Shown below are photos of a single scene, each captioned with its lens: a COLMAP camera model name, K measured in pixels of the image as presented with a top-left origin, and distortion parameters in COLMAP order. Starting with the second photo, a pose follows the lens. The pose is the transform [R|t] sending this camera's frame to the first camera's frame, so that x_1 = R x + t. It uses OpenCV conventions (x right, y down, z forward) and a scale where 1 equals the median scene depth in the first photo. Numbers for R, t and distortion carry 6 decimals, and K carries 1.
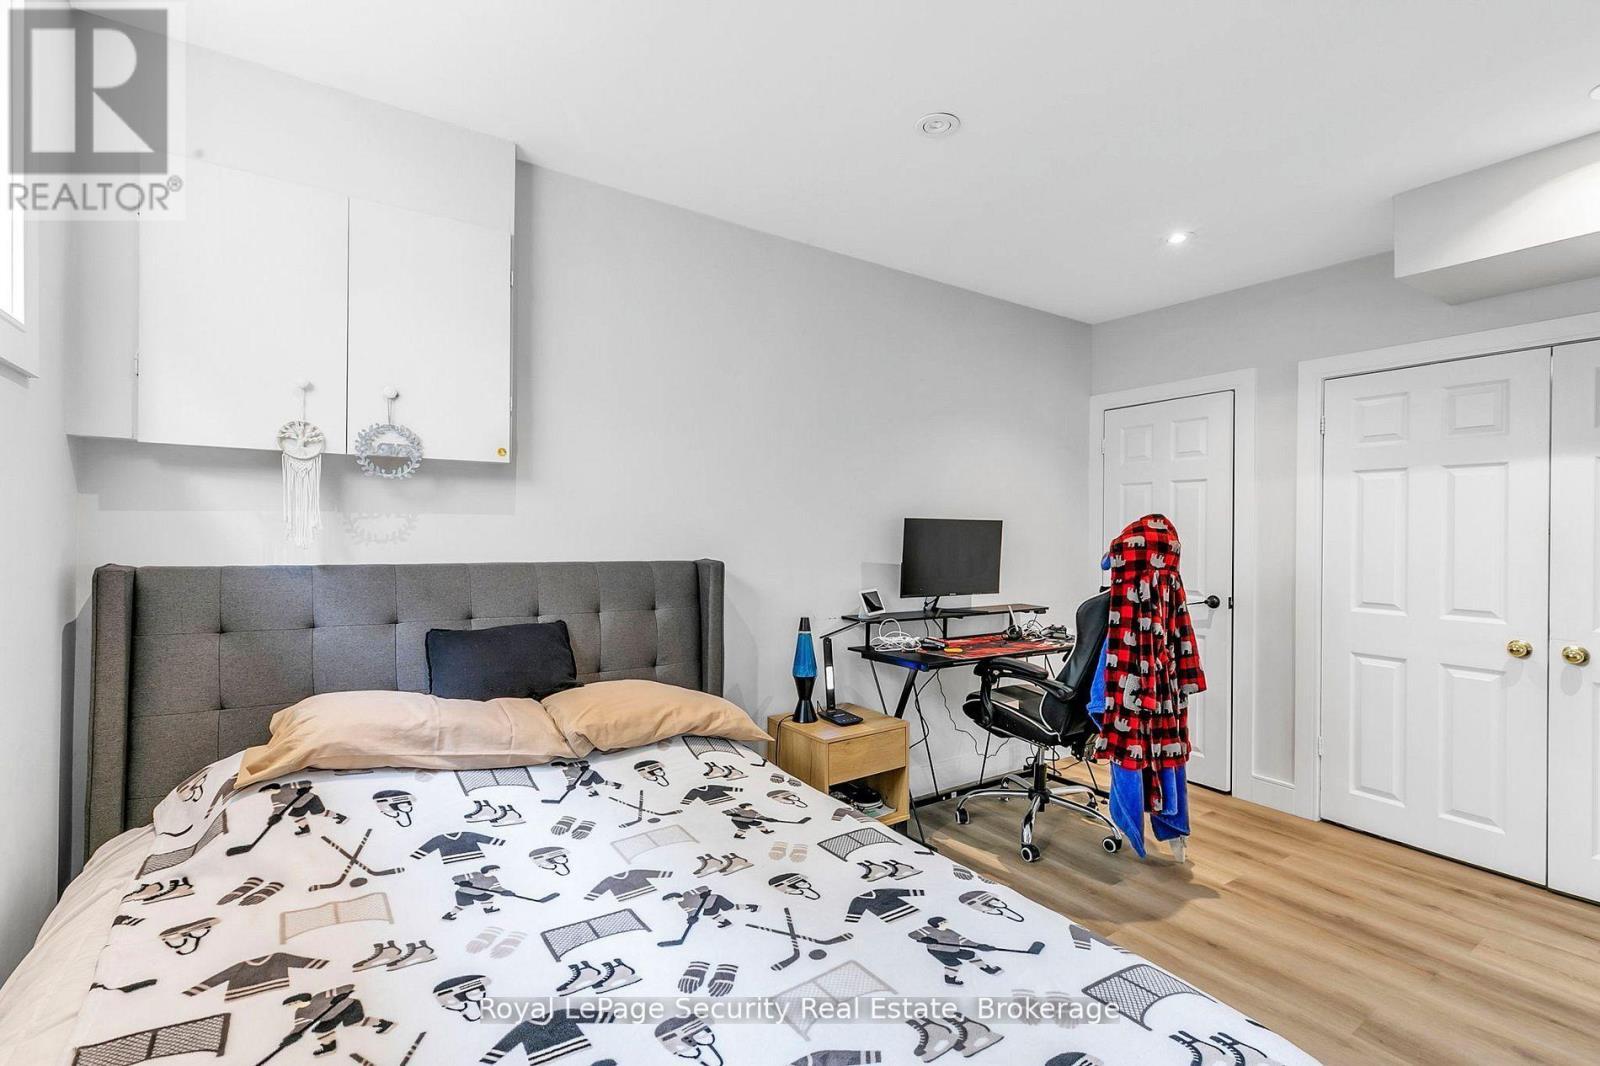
lens RADIAL K [[724.3, 0, 795.2], [0, 724.3, 526.3], [0, 0, 1]] dist [0.015039, 0.000304]
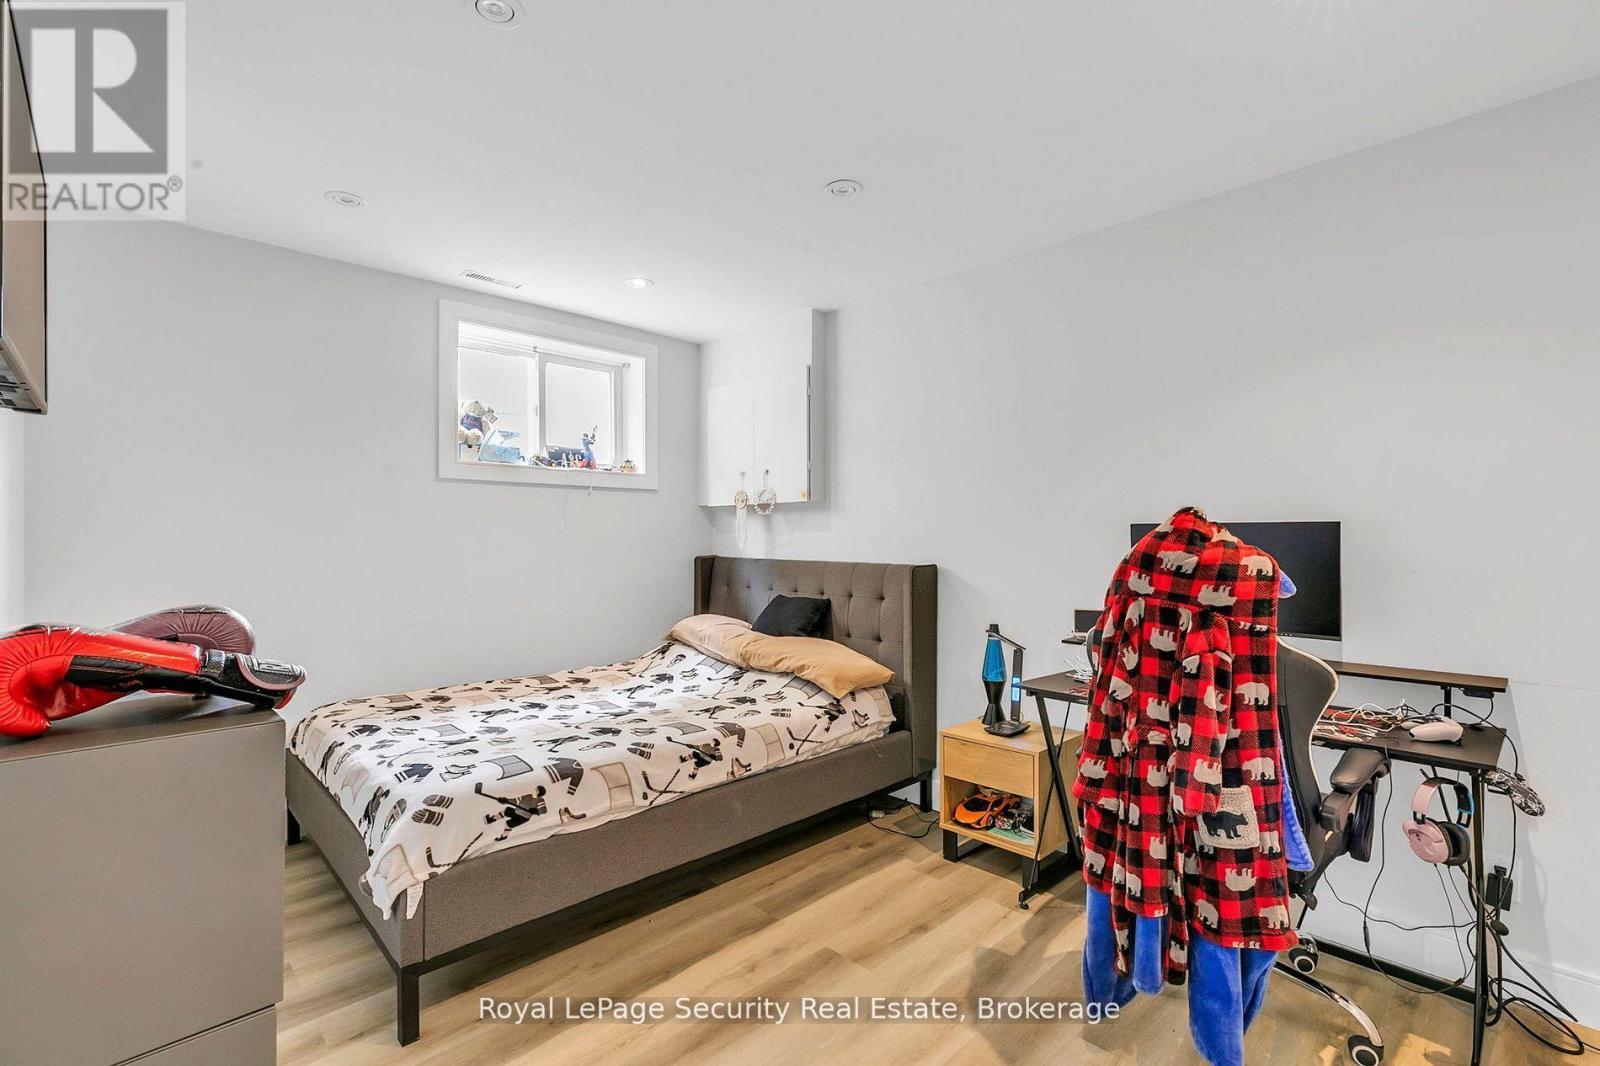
lens RADIAL K [[724.3, 0, 797.4], [0, 724.3, 534.8], [0, 0, 1]] dist [0.015039, 0.000304]
pose [[0.163389, -0.016257, -0.986428, 1.112038], [0.005319, 0.999864, -0.015597, 0.014708], [0.986547, -0.002699, 0.163453, 0.623923]]
